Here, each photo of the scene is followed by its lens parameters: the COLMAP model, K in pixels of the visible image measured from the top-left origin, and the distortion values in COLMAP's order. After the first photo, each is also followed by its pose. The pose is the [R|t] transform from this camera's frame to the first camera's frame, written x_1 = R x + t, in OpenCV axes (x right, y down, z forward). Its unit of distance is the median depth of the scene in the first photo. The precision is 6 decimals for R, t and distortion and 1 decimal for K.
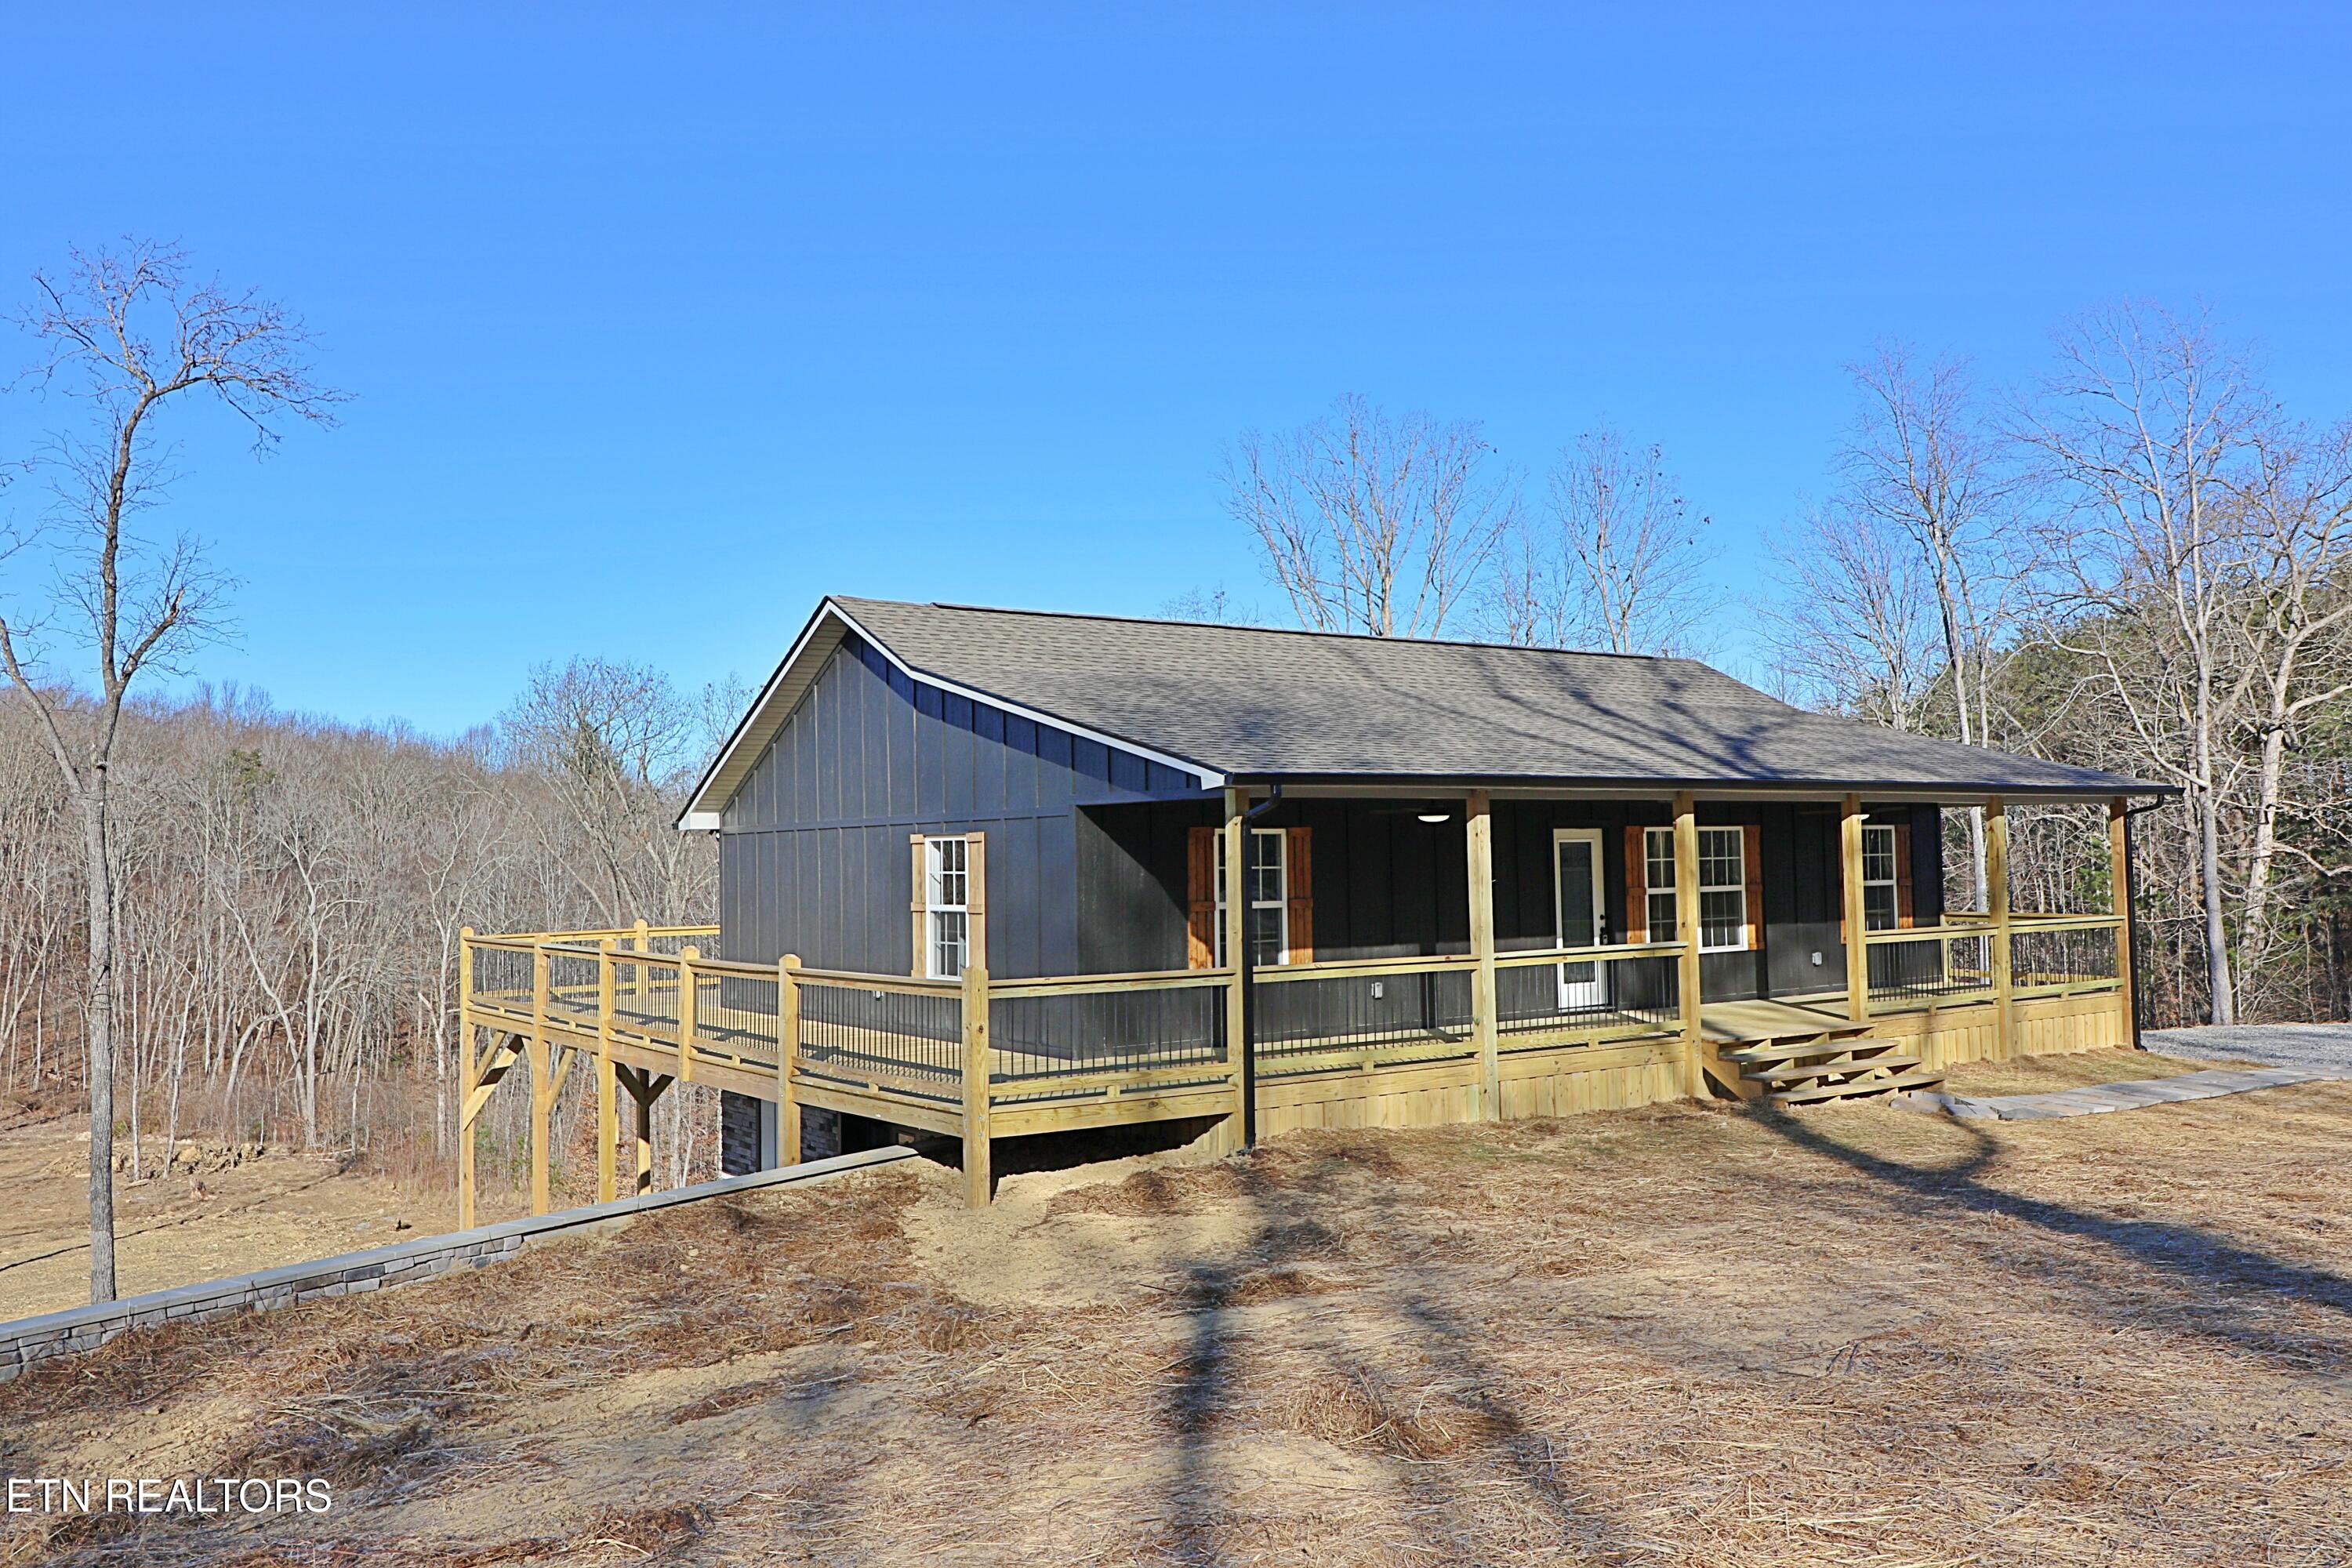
lens RADIAL K [[1908.7, 0, 1176.0], [0, 1908.7, 784.0], [0, 0, 1]] dist [0.008398, 0.002711]
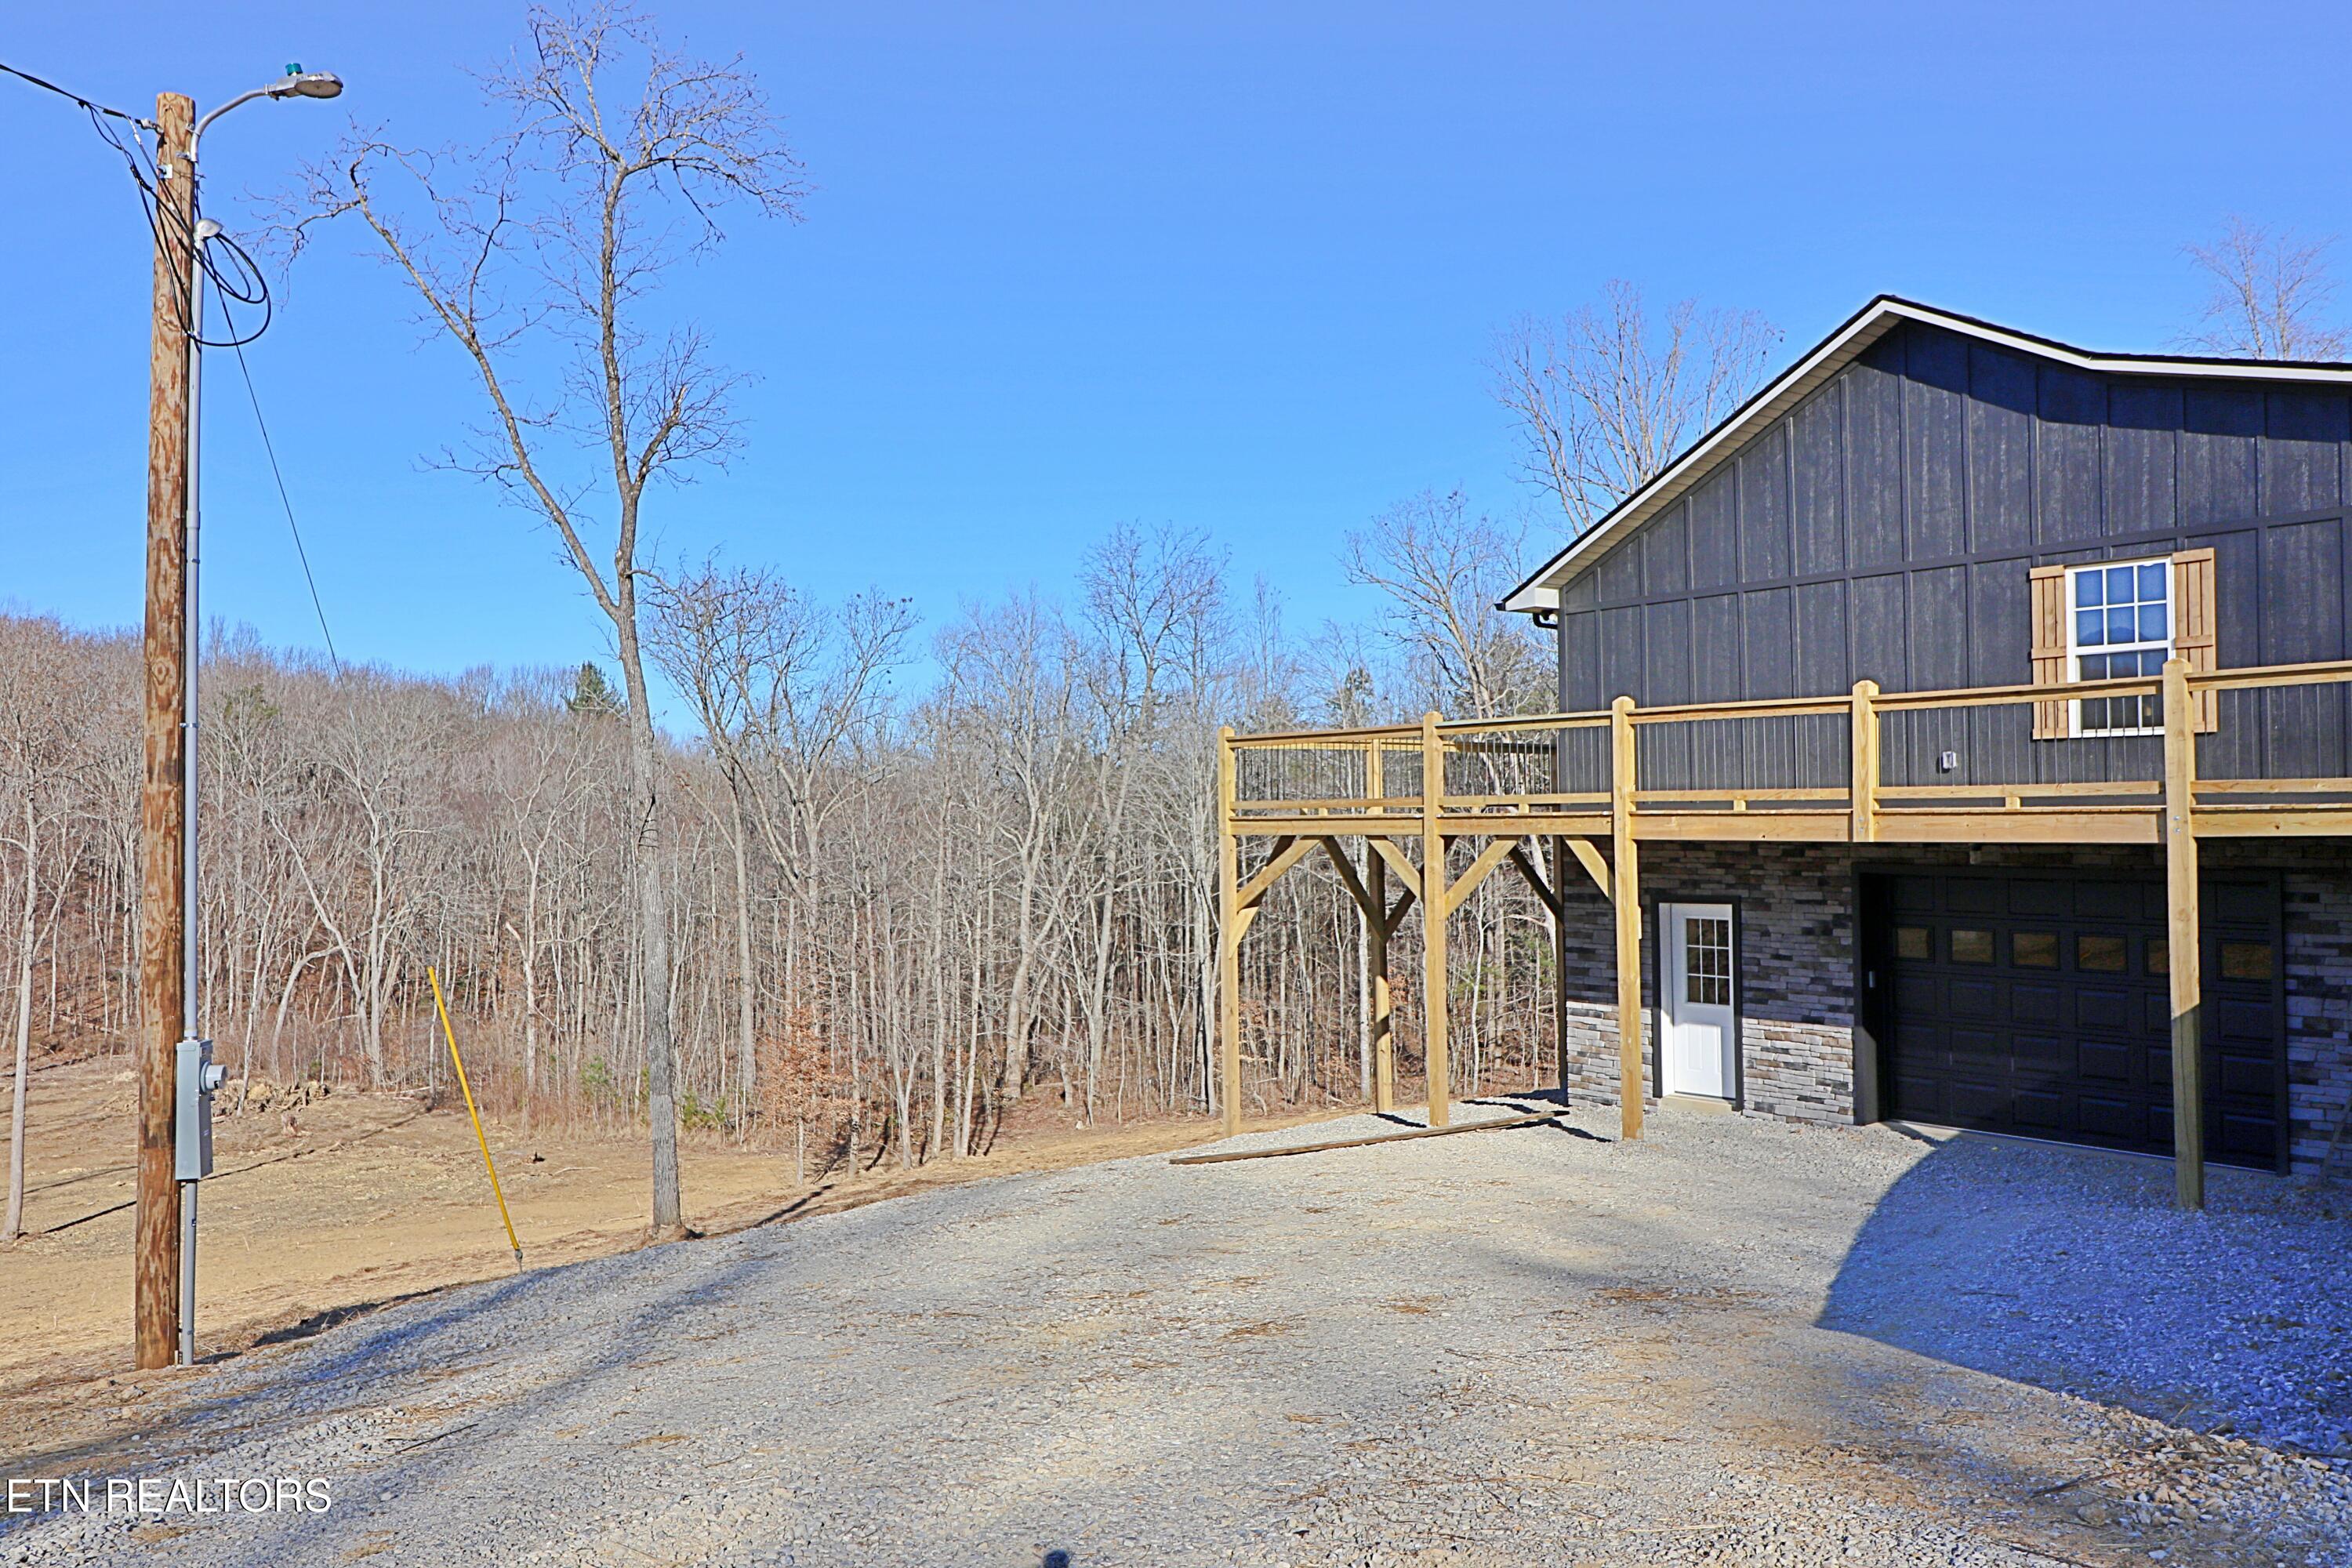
lens RADIAL K [[1908.7, 0, 1176.0], [0, 1908.7, 784.0], [0, 0, 1]] dist [0.008398, 0.002711]
pose [[0.999141, 0.007832, 0.040696, -0.105890], [-0.008534, 0.999817, 0.017106, 0.021256], [-0.040555, -0.017438, 0.999025, 0.033757]]
